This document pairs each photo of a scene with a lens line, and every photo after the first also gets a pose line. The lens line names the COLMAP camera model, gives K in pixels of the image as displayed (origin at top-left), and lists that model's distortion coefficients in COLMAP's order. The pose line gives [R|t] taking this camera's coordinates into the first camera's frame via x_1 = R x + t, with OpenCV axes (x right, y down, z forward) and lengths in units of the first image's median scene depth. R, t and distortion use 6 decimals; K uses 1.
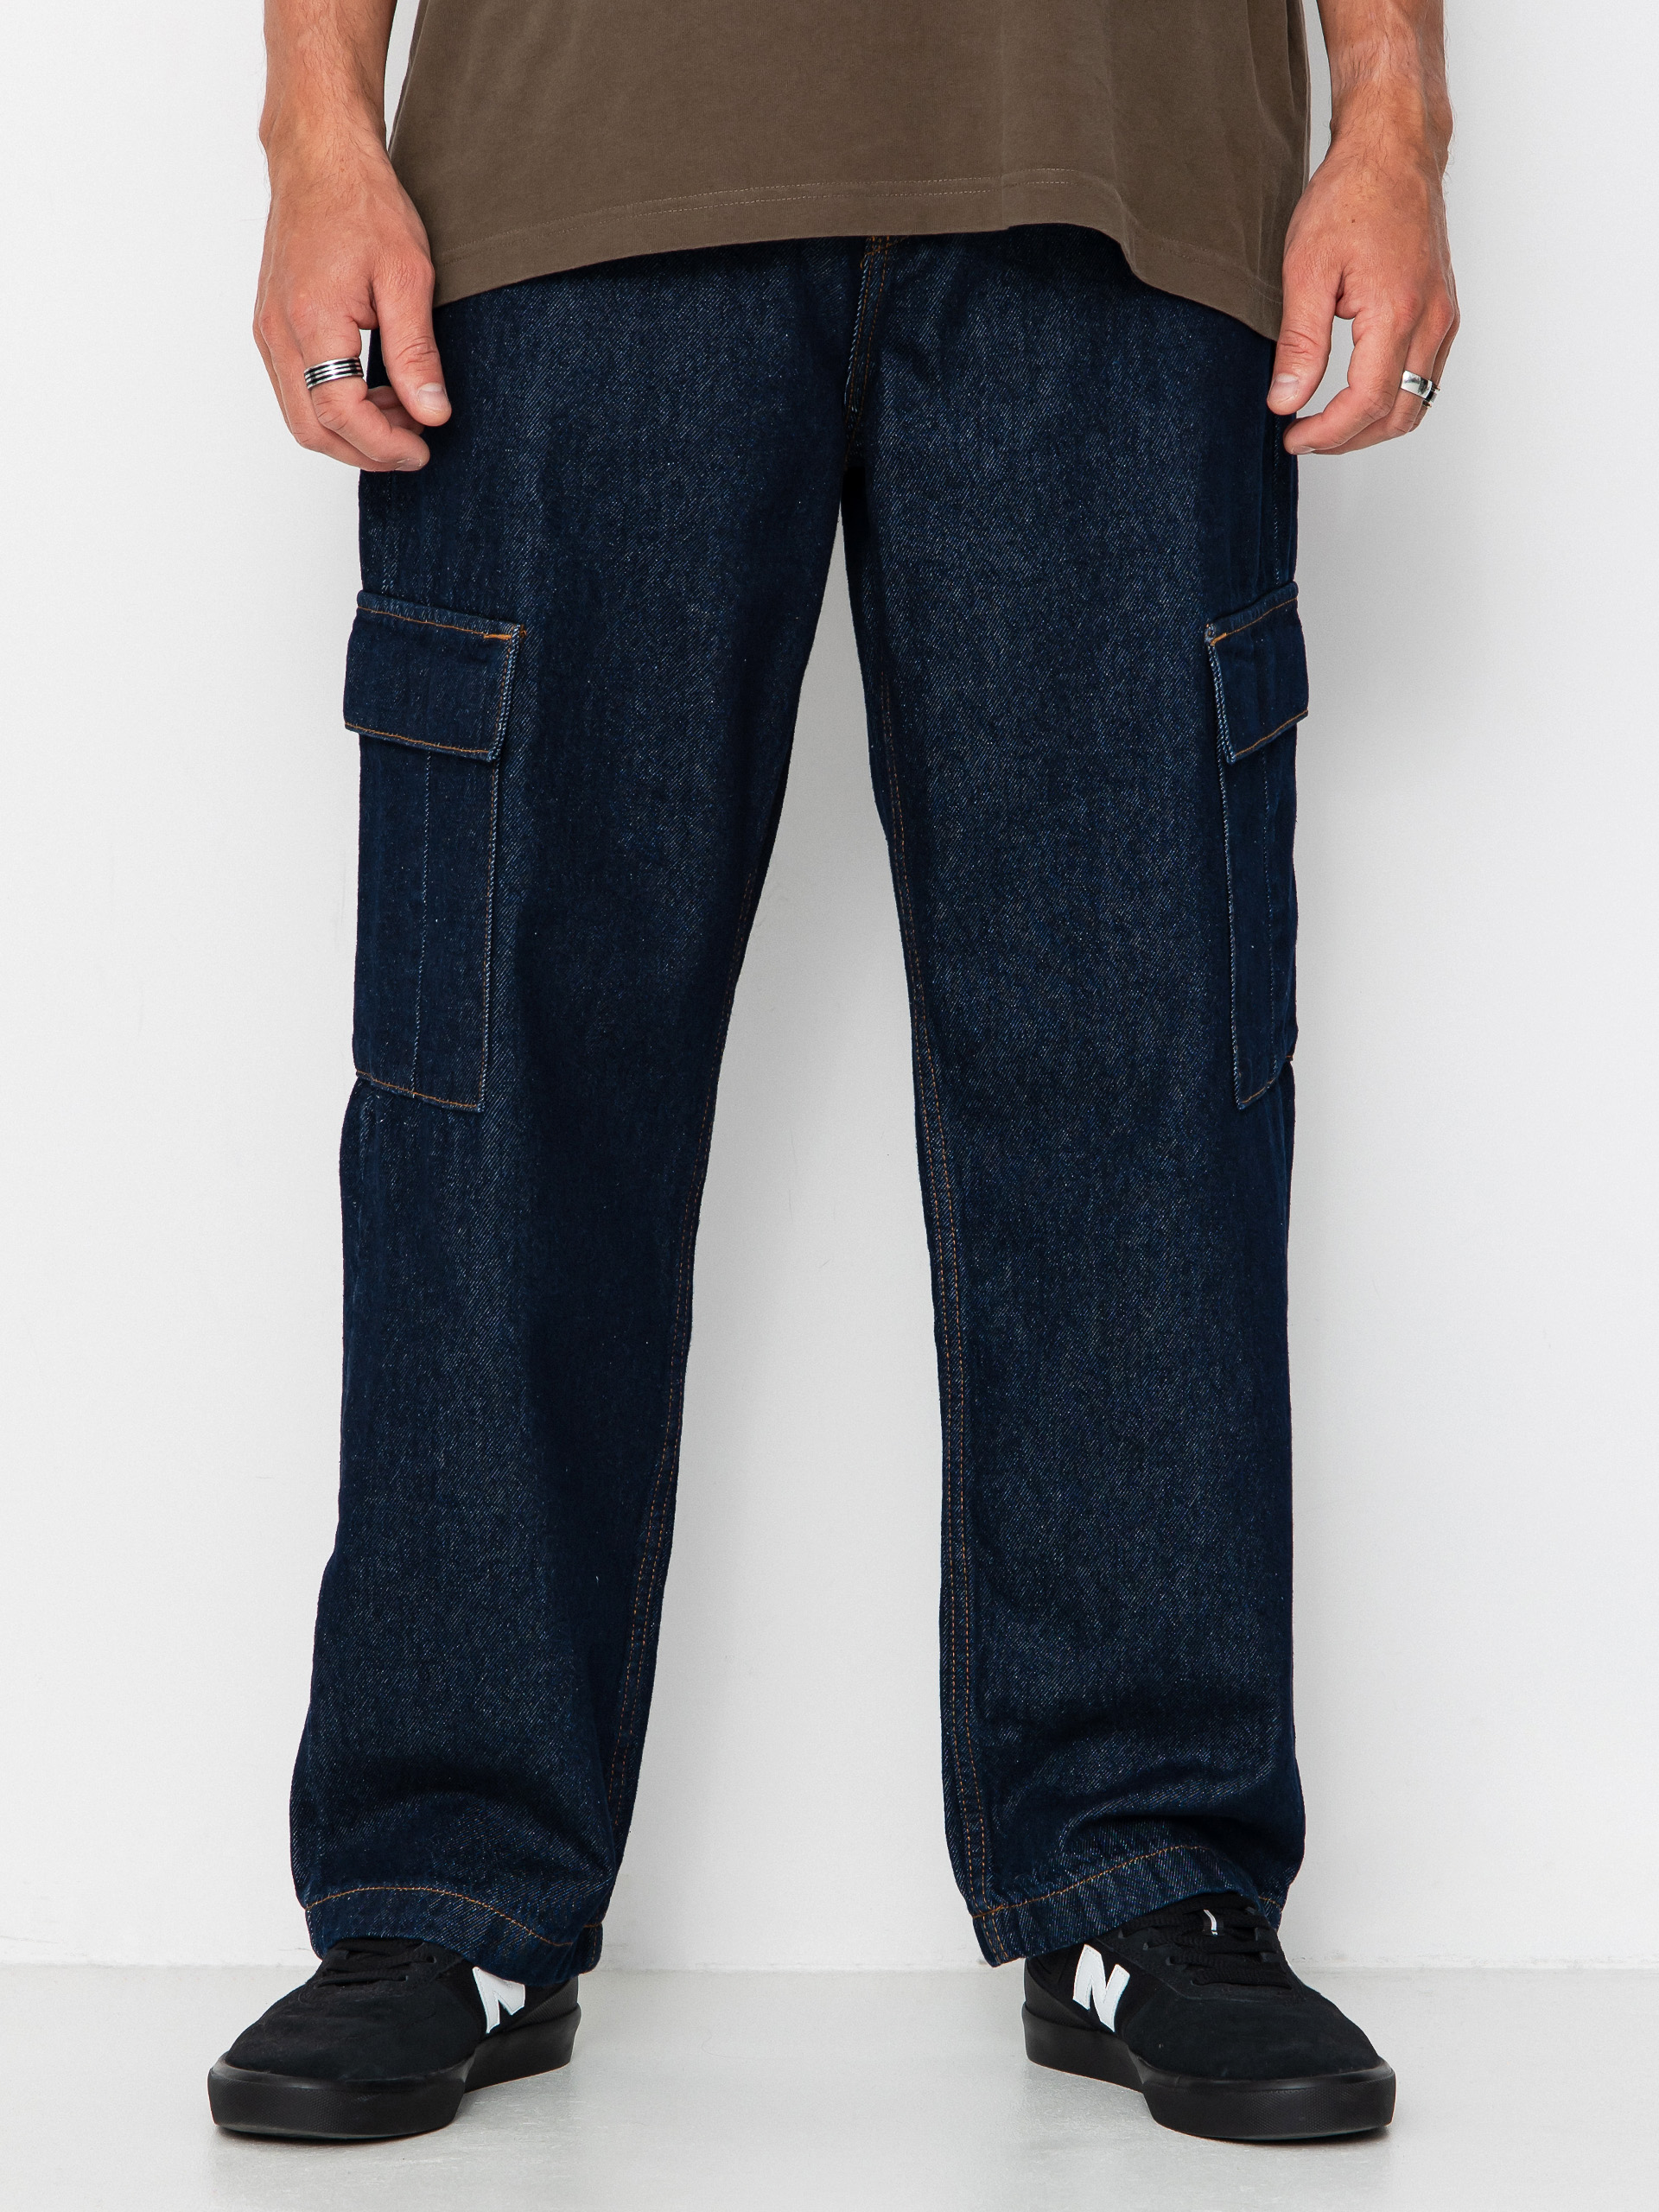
lens RADIAL K [[4878.0, 0, 829.5], [0, 4878.0, 1106.0], [0, 0, 1]] dist [-0.787294, 19.658915]
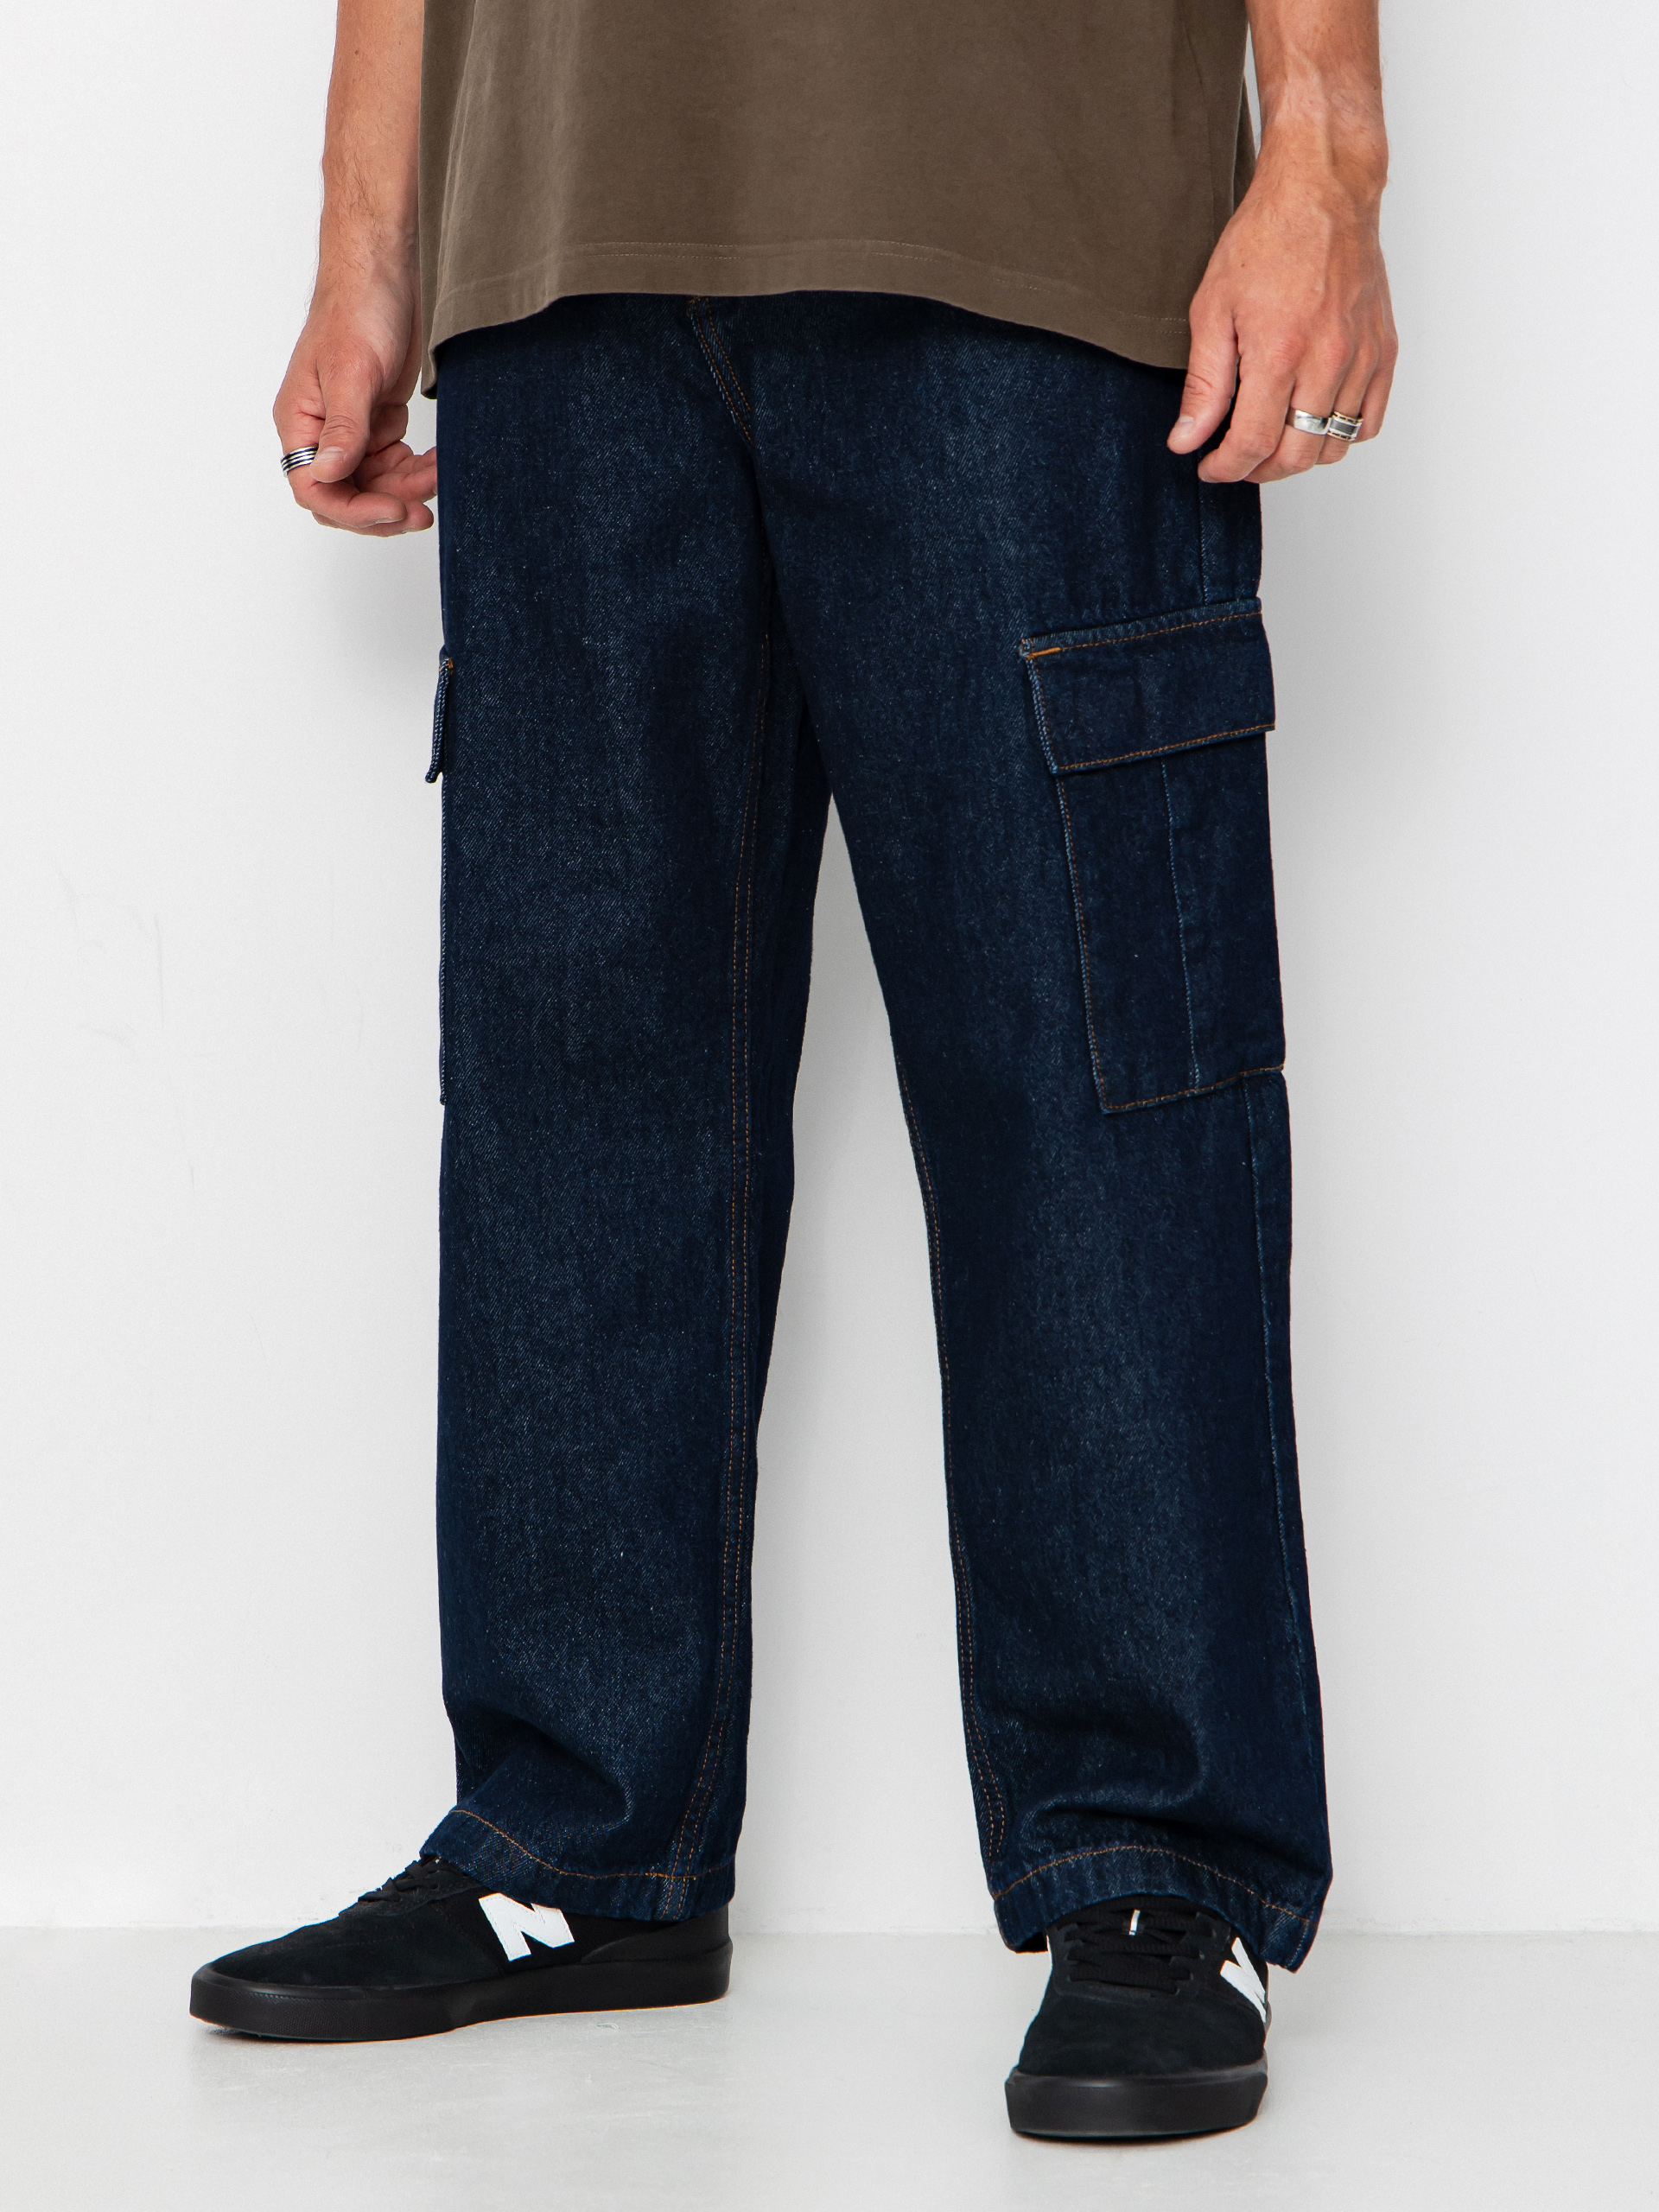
lens RADIAL K [[4731.4, 0, 829.5], [0, 4731.4, 1106.0], [0, 0, 1]] dist [0.193623, -0.056854]
pose [[0.914124, 0.004870, -0.405404, 0.433878], [-0.012323, 0.999800, -0.015778, 0.015307], [0.405246, 0.019419, 0.914001, 0.064282]]
